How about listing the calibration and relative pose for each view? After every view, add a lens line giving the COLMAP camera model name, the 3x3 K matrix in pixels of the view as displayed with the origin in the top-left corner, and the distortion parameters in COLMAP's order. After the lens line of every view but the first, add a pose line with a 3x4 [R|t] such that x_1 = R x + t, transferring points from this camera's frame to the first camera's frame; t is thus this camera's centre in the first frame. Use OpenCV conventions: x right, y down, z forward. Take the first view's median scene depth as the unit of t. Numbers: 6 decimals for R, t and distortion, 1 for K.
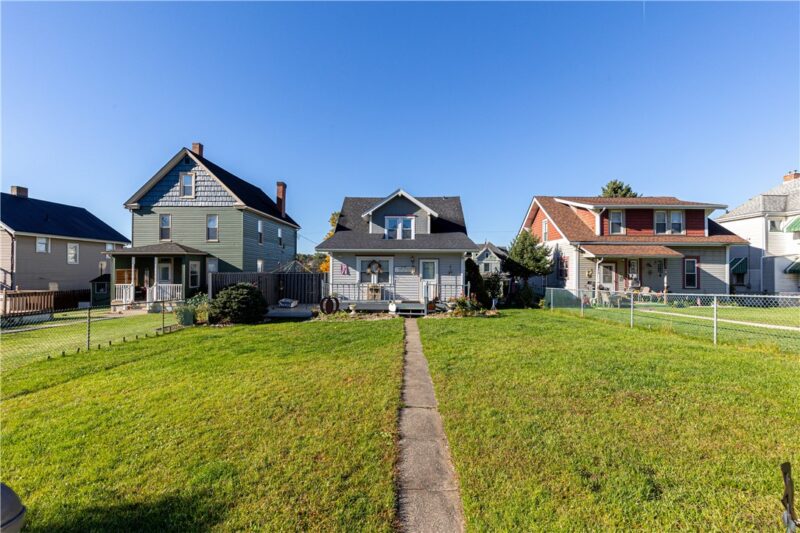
lens RADIAL K [[357.5, 0, 402.6], [0, 357.5, 267.9], [0, 0, 1]] dist [0.000301, 0.000112]
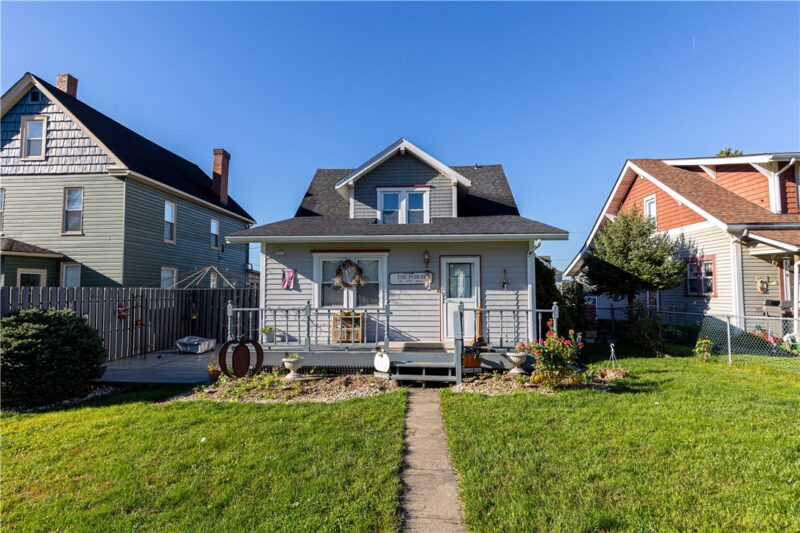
lens RADIAL K [[433.5, 0, 395.1], [0, 433.5, 265.6], [0, 0, 1]] dist [0.006822, 0.000534]
pose [[0.999032, -0.010338, -0.042765, 0.008446], [0.008319, 0.998854, -0.047128, 0.012255], [0.043203, 0.046727, 0.997973, 0.334430]]
